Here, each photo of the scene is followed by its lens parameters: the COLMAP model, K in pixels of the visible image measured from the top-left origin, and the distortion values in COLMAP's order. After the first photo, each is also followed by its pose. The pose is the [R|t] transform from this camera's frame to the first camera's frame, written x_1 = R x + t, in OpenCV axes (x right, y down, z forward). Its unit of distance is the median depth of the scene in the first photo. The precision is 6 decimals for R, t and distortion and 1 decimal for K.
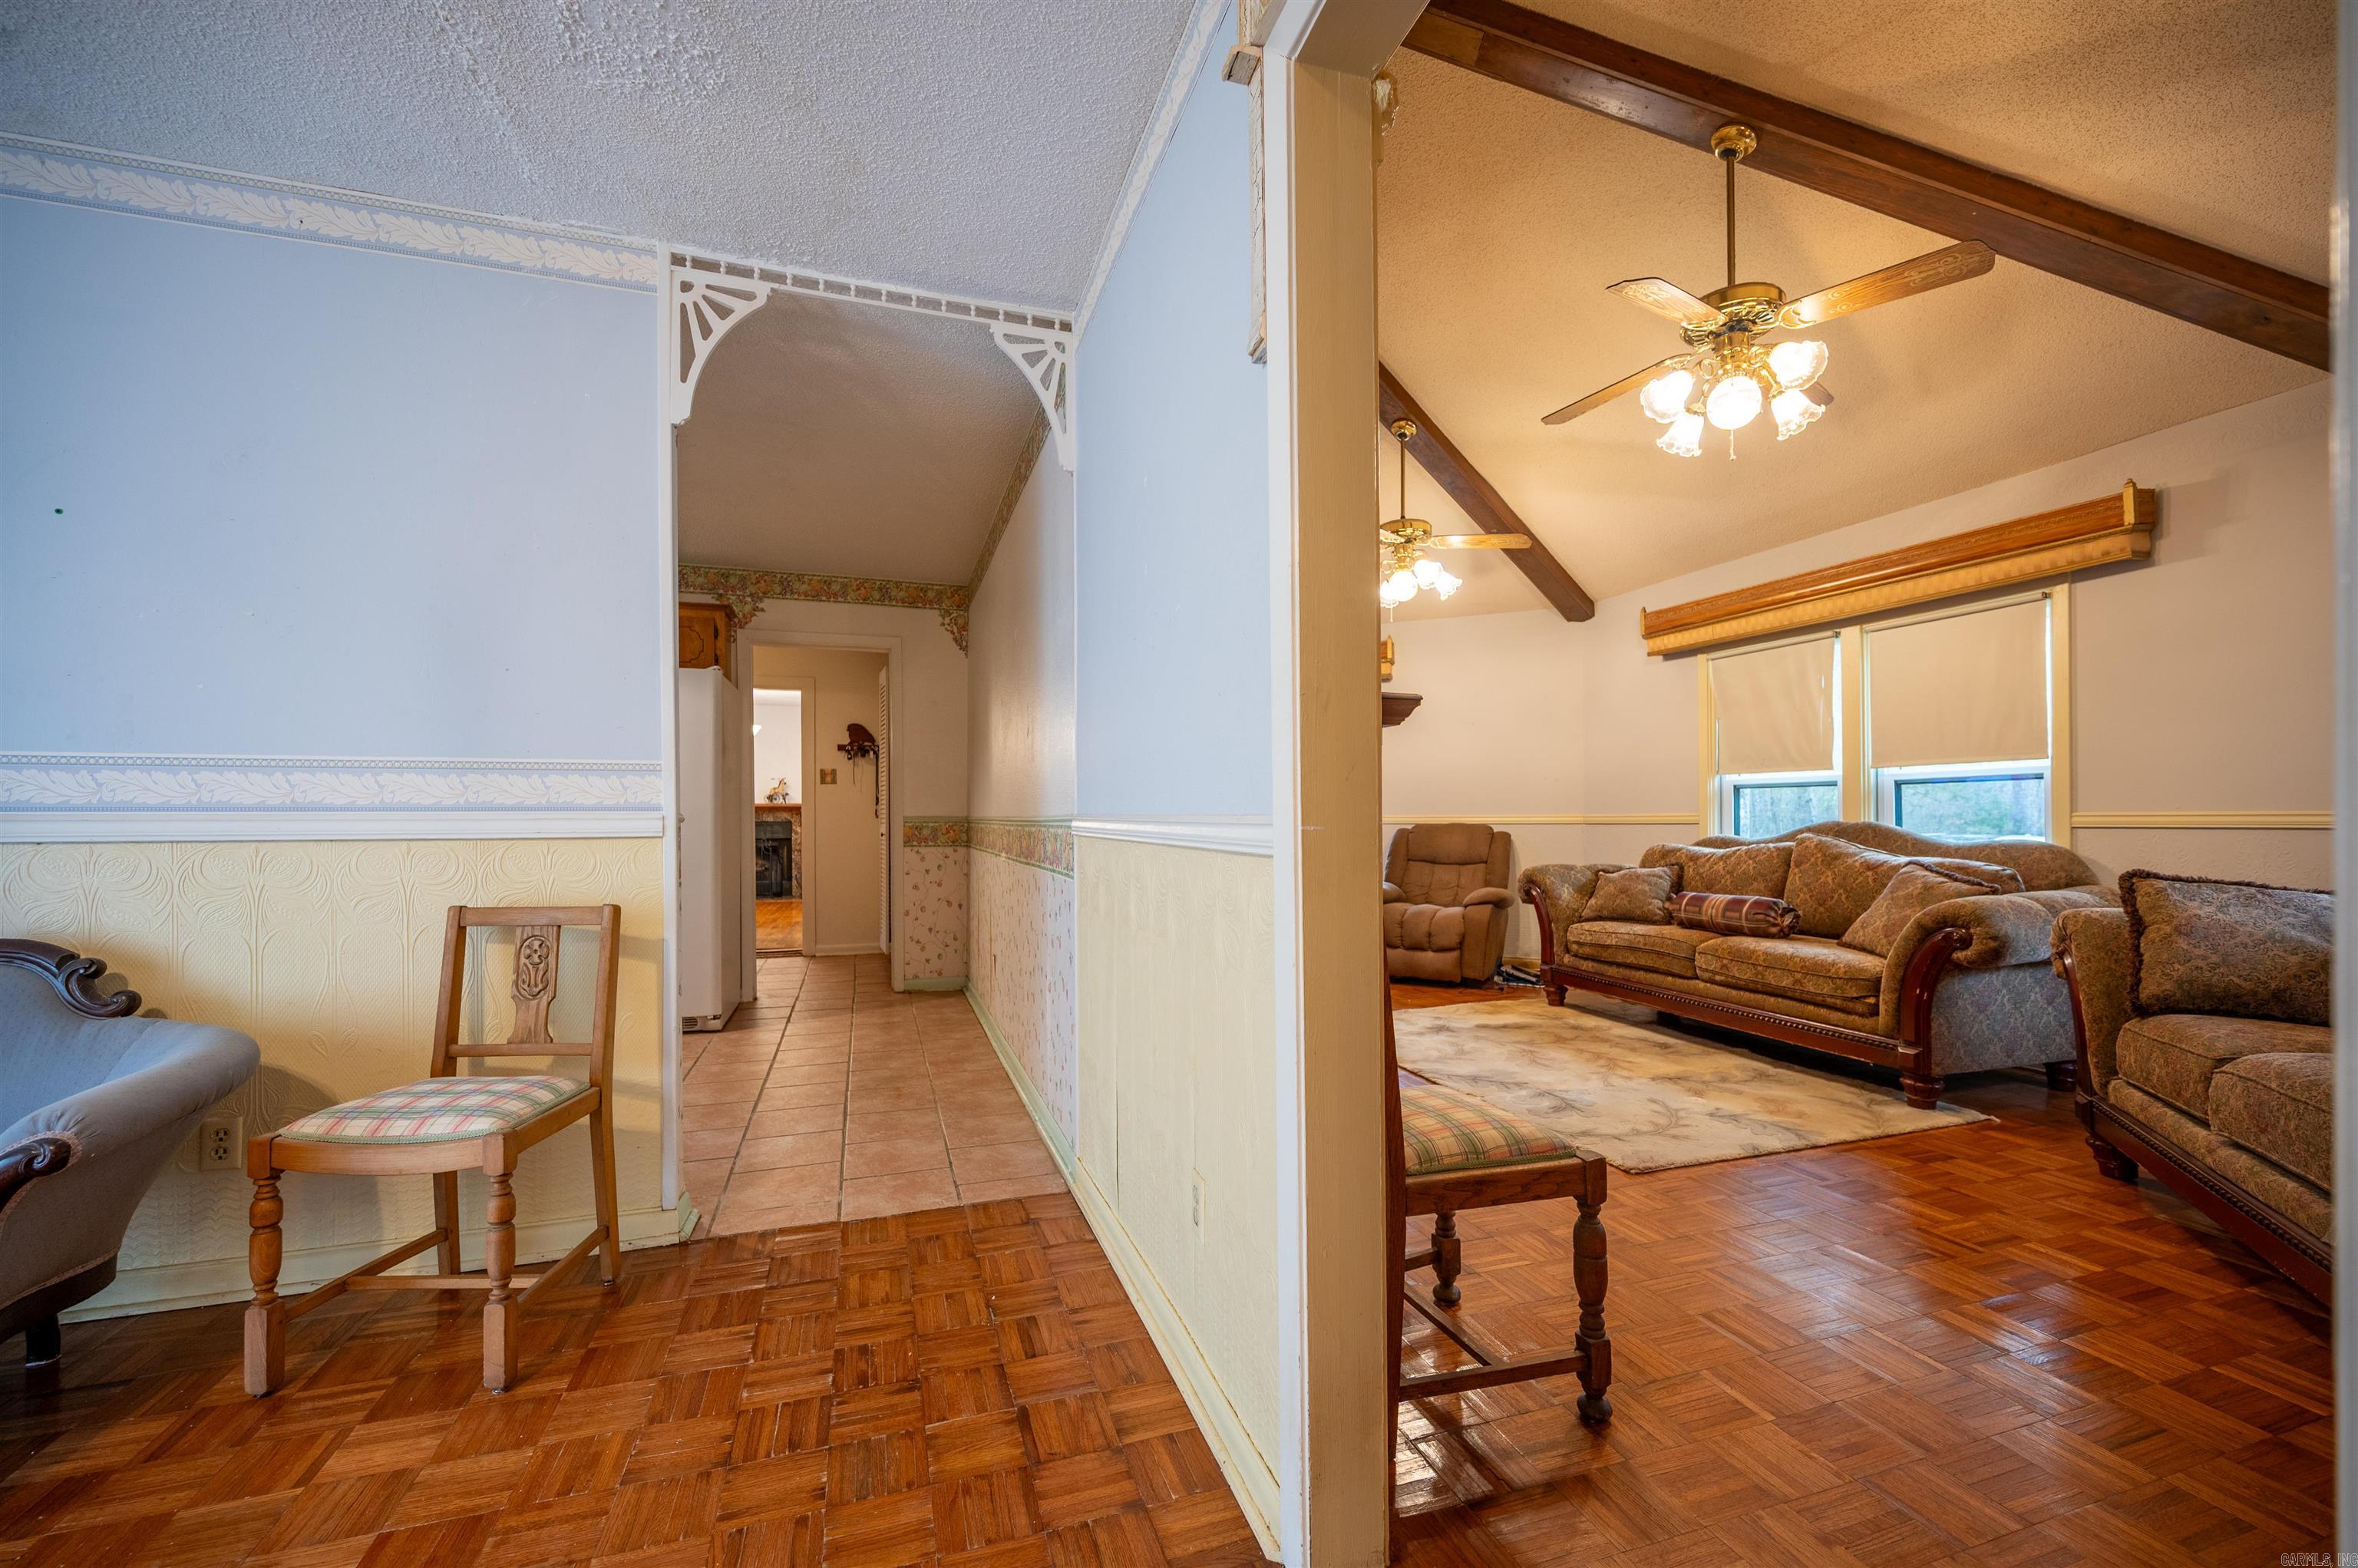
lens RADIAL K [[956.2, 0, 1192.7], [0, 956.2, 820.2], [0, 0, 1]] dist [-0.001635, -0.000214]
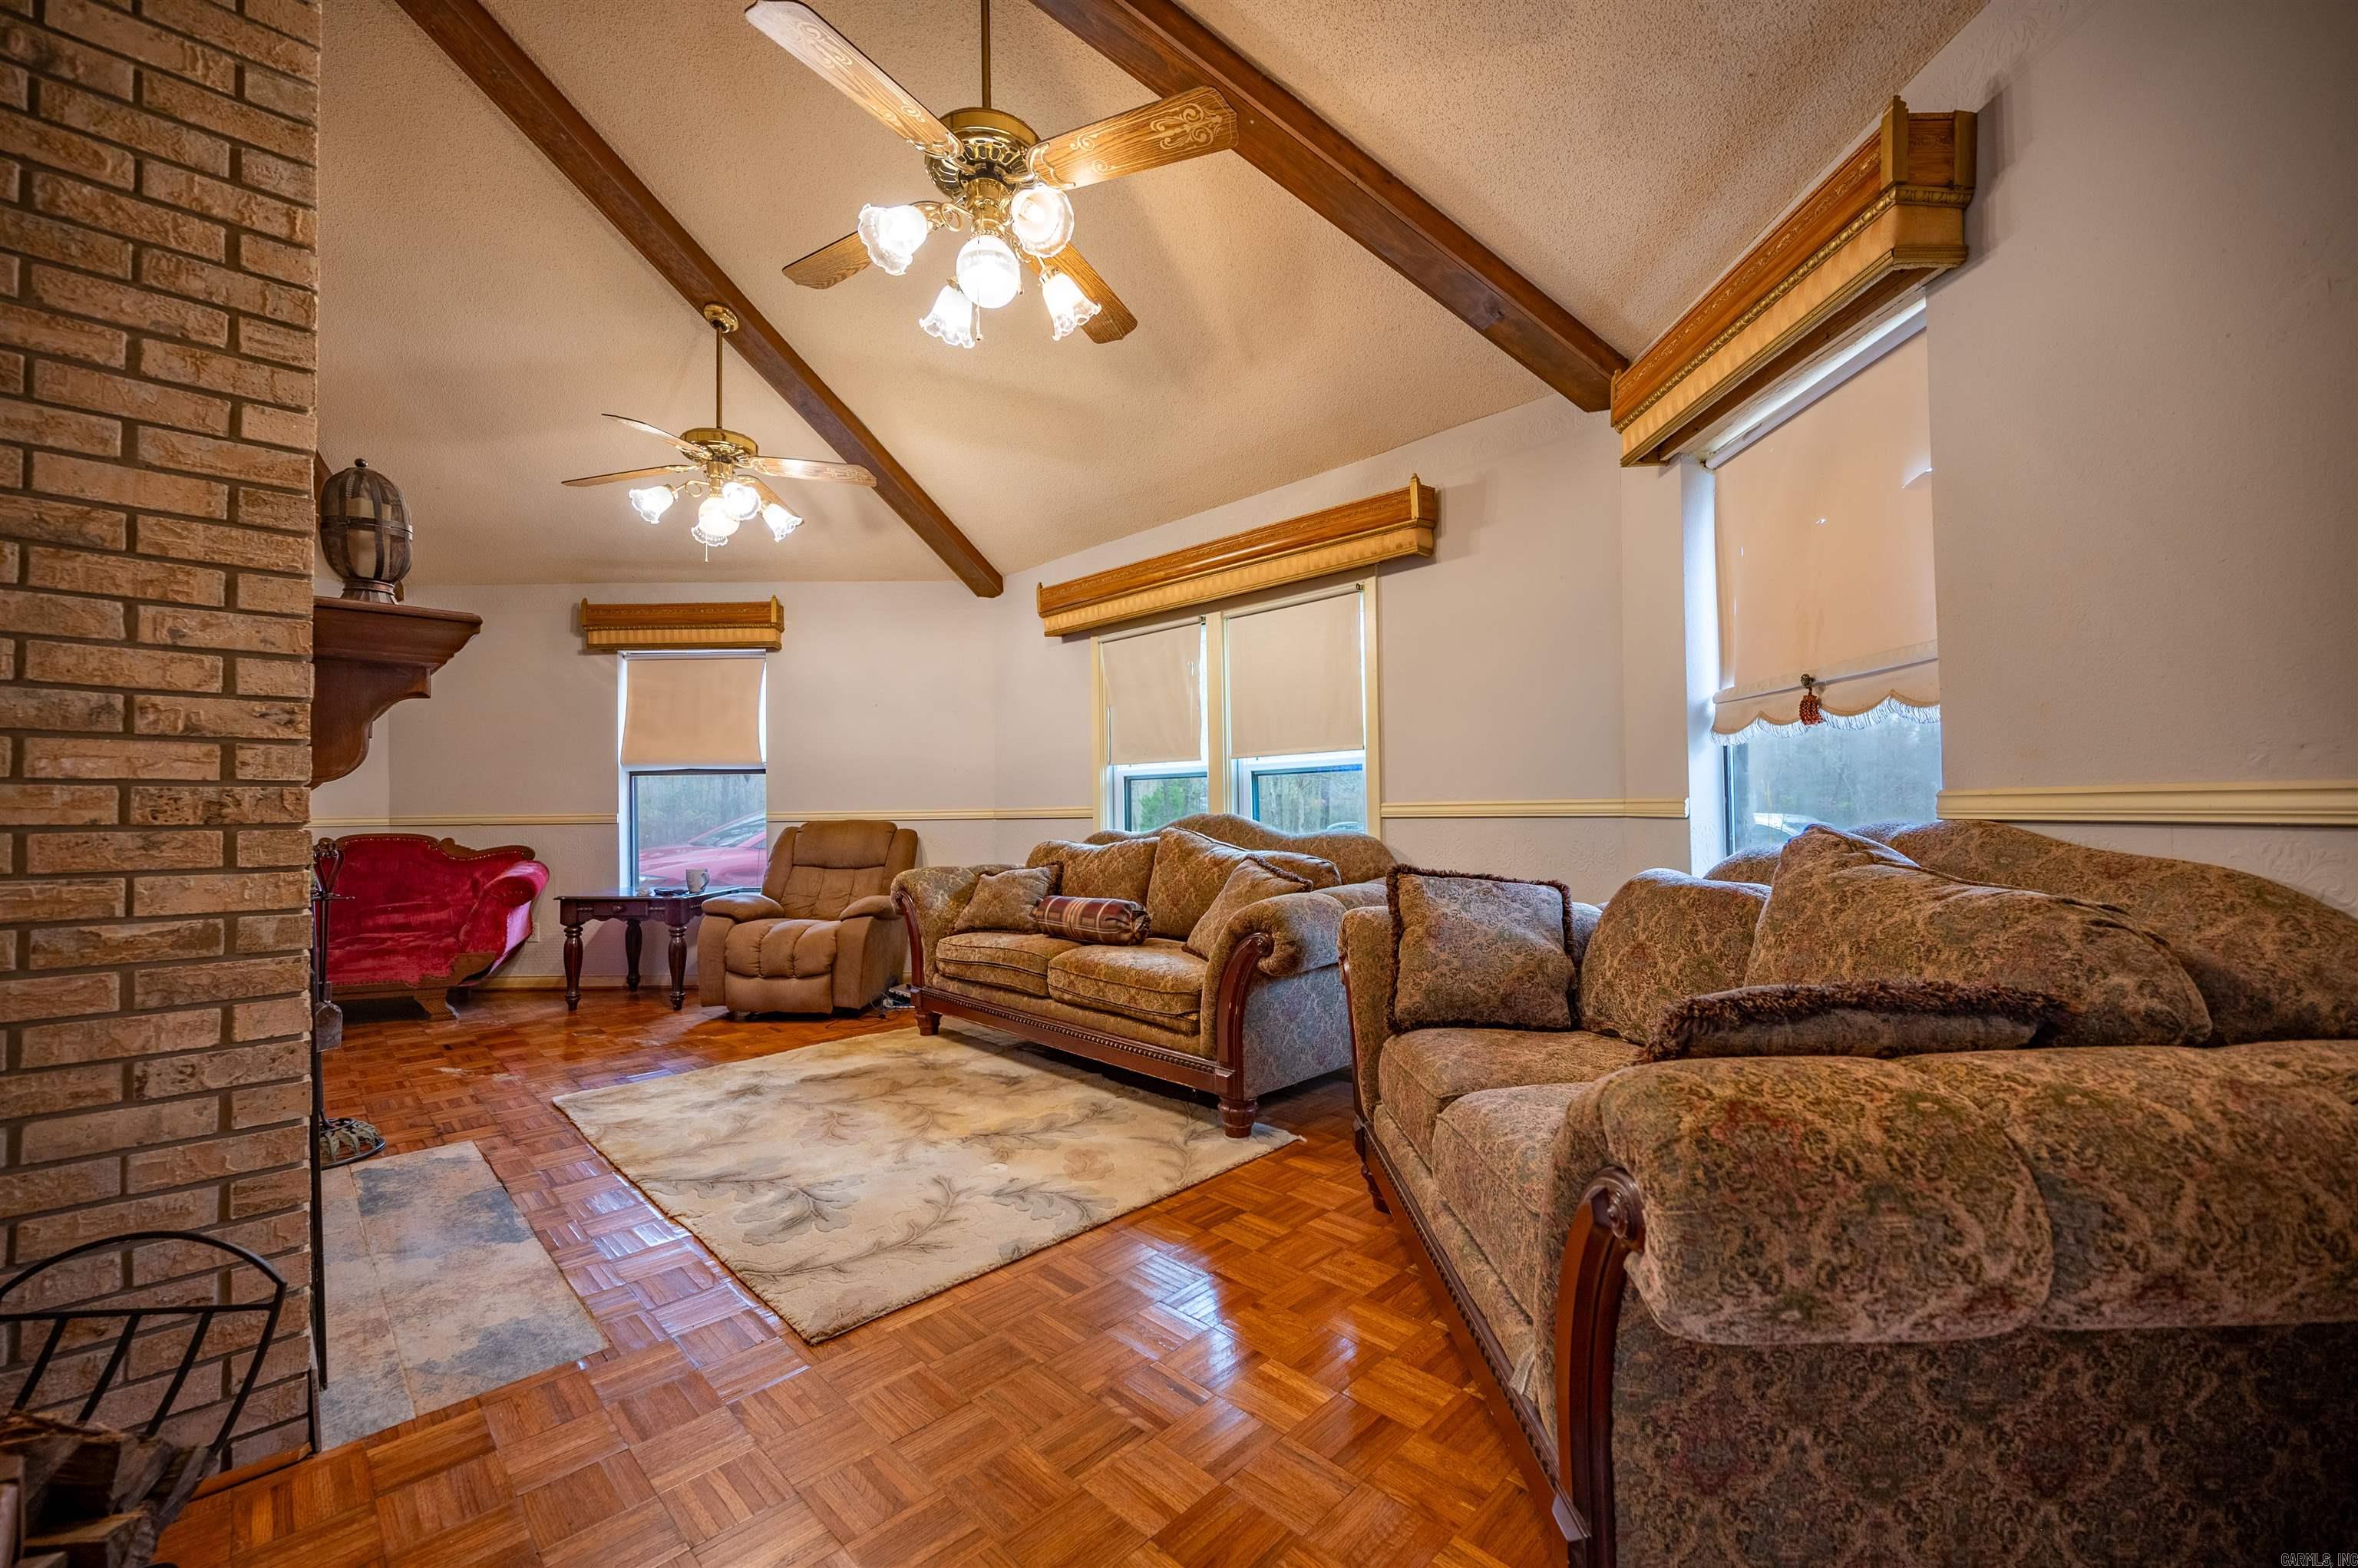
lens RADIAL K [[936.2, 0, 1183.5], [0, 936.2, 795.8], [0, 0, 1]] dist [-0.000577, 0.000037]
pose [[0.894058, -0.002420, 0.447944, 0.296552], [0.011703, 0.999770, -0.017957, -0.000435], [-0.447798, 0.021297, 0.893881, 0.213568]]
